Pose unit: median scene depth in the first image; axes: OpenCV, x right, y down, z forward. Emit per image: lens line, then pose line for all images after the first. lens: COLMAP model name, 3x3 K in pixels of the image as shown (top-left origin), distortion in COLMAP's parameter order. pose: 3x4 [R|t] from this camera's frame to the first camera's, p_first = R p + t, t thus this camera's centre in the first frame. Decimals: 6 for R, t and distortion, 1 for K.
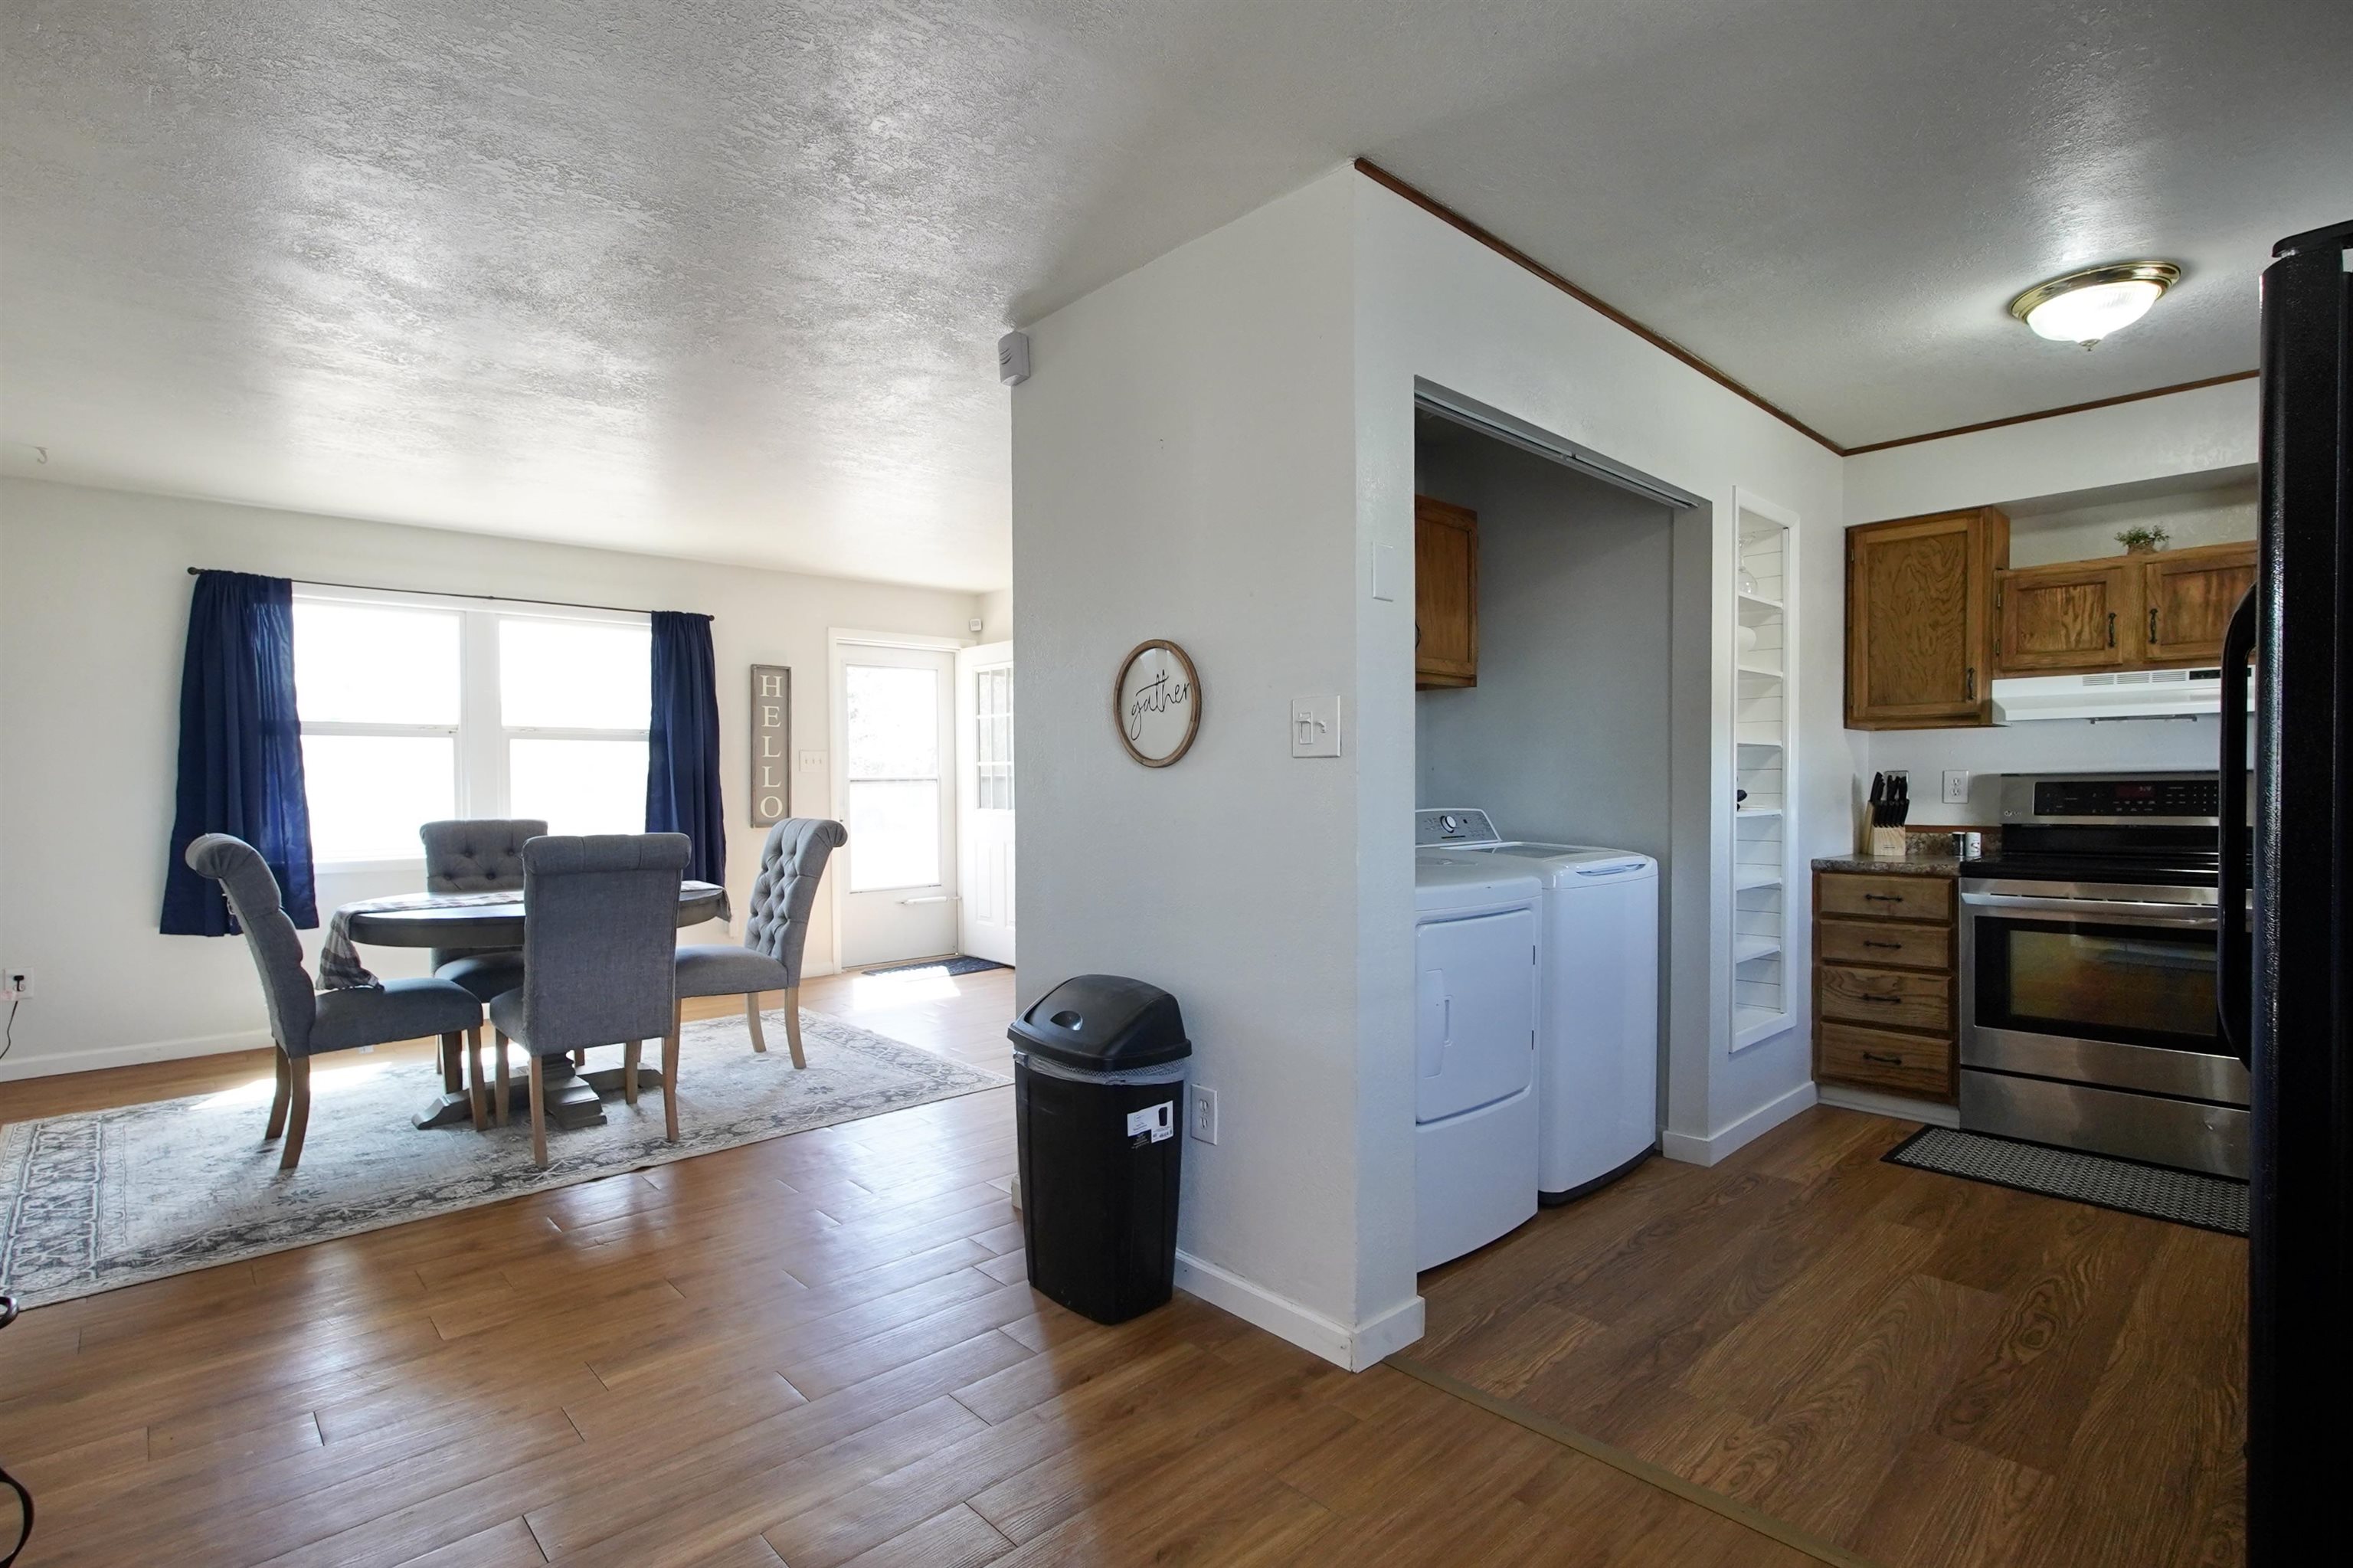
lens RADIAL K [[1124.8, 0, 1186.4], [0, 1124.8, 807.9], [0, 0, 1]] dist [-0.022108, 0.012428]
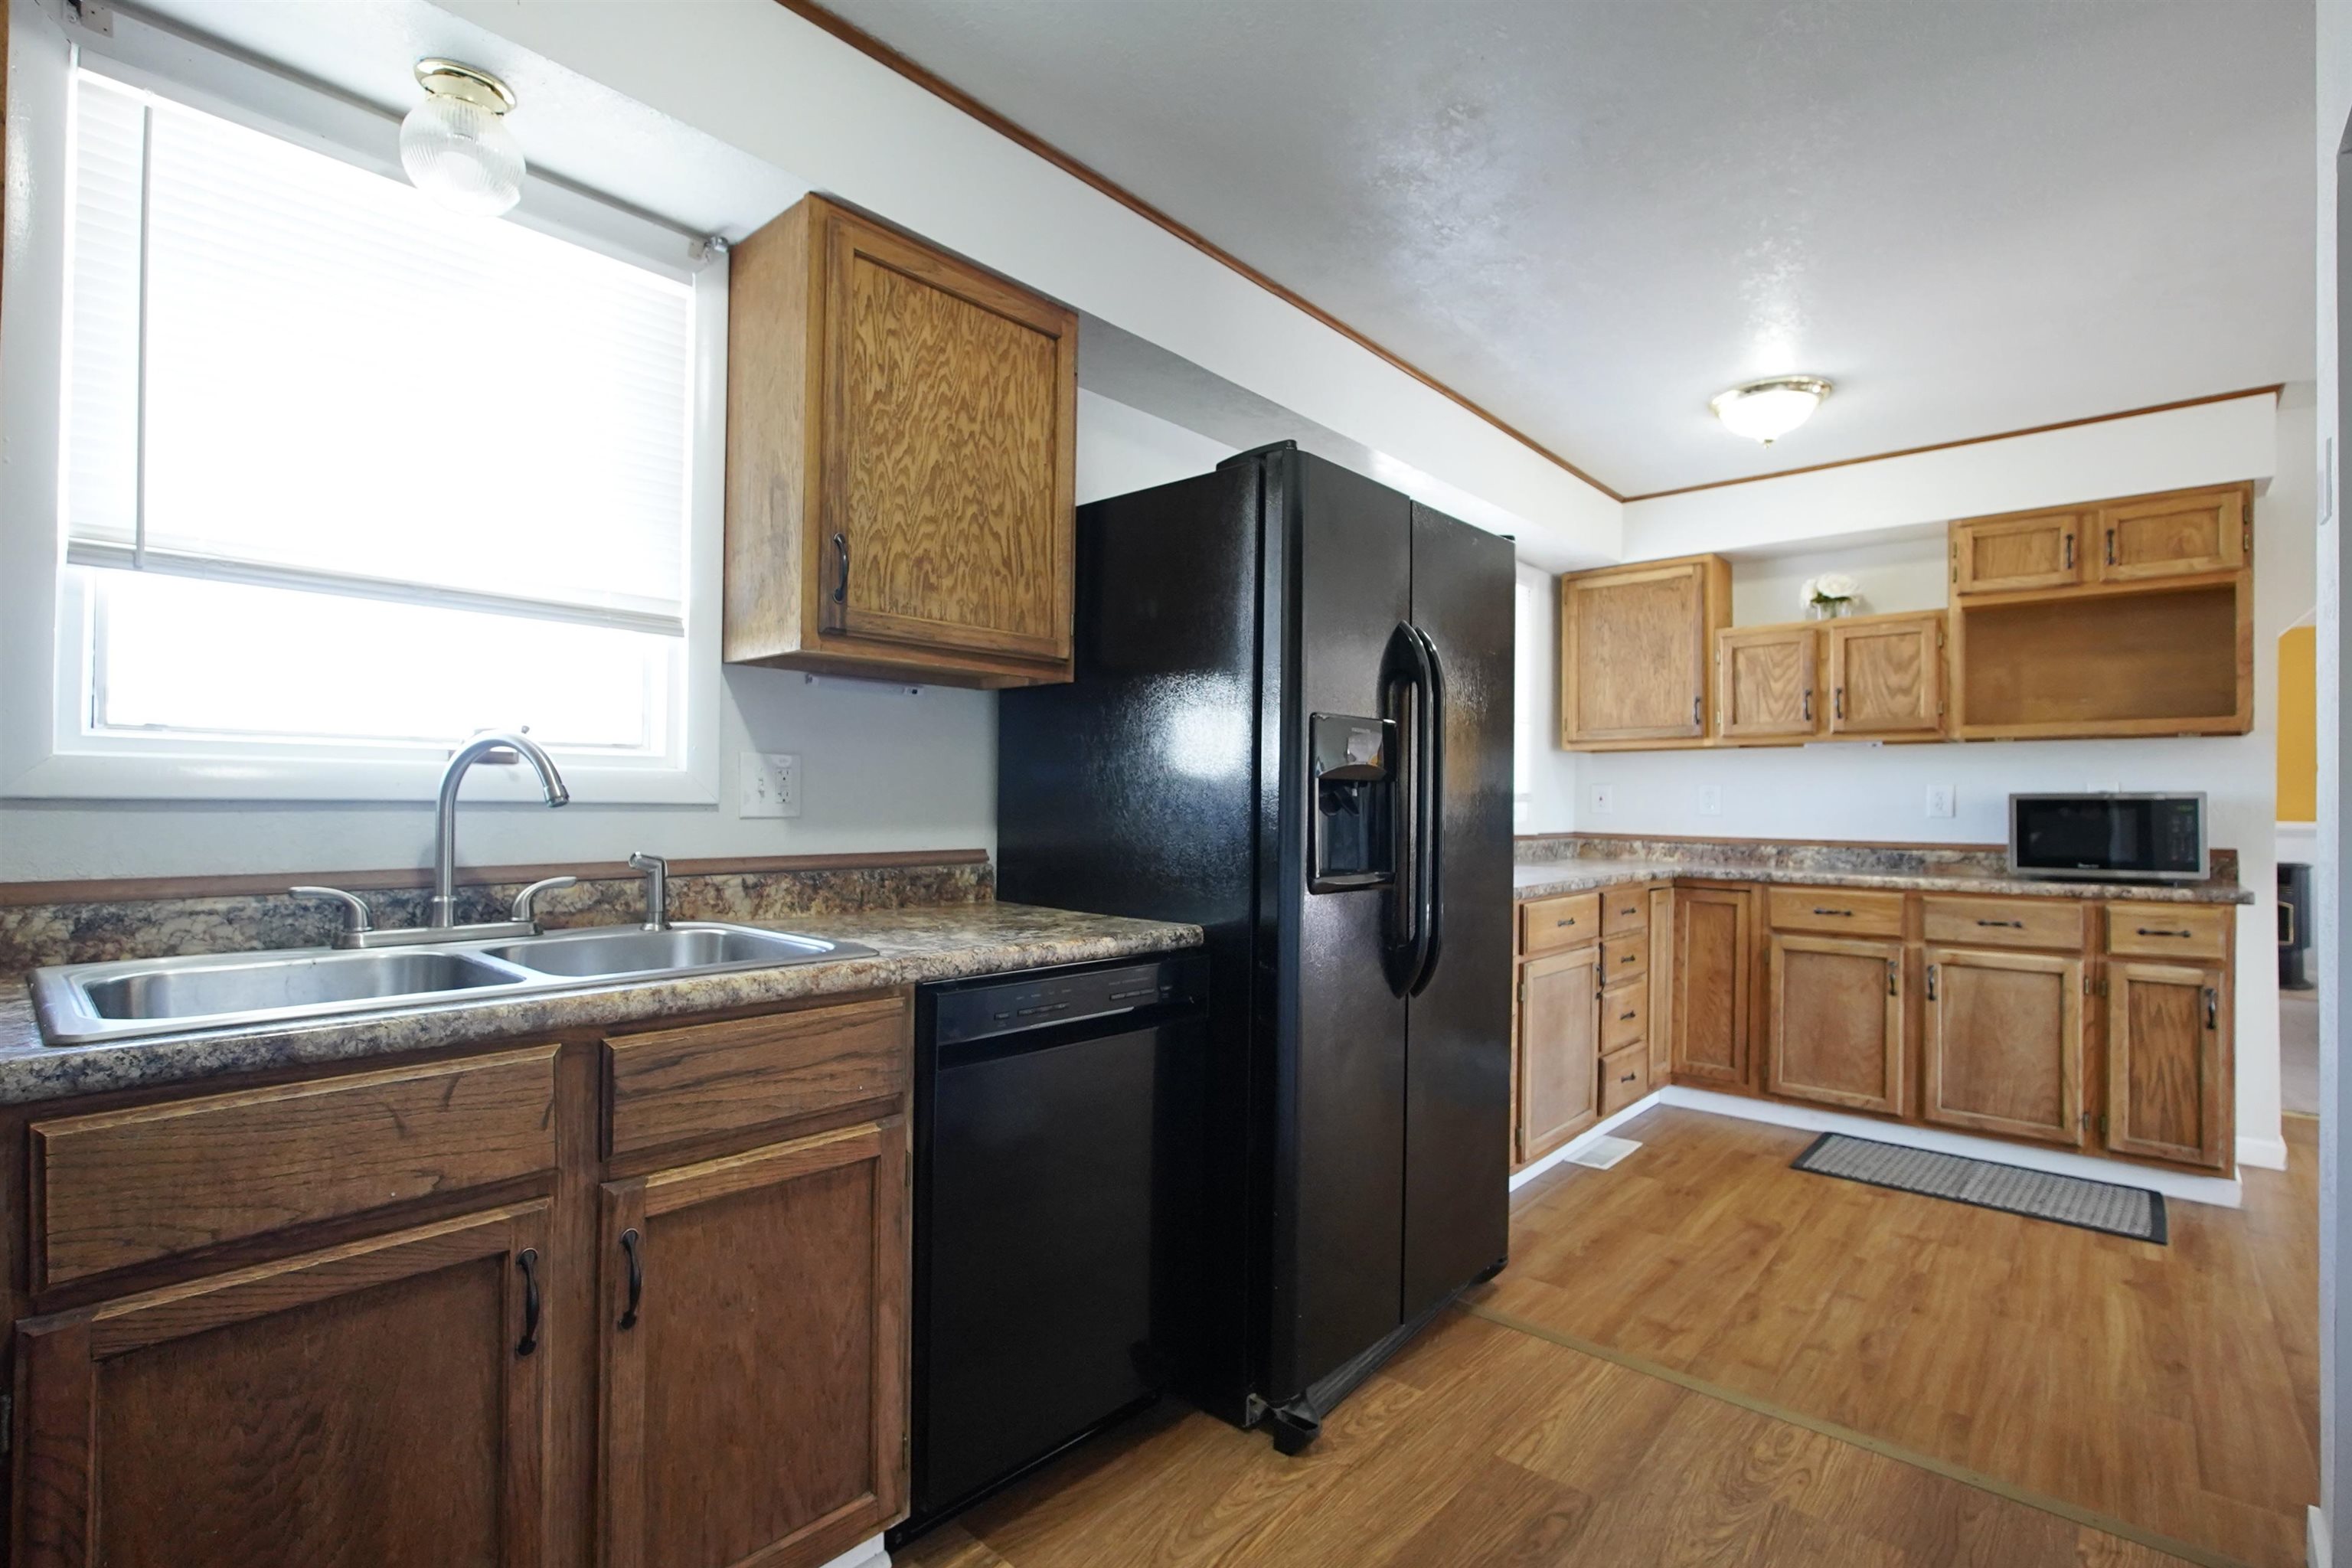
lens RADIAL K [[1099.8, 0, 1176.0], [0, 1099.8, 784.0], [0, 0, 1]] dist [-0.000698, 0.000747]
pose [[-0.995571, -0.005110, -0.093877, 0.587066], [-0.005911, 0.999948, 0.008255, -0.011880], [0.093830, 0.008773, -0.995550, 0.990668]]
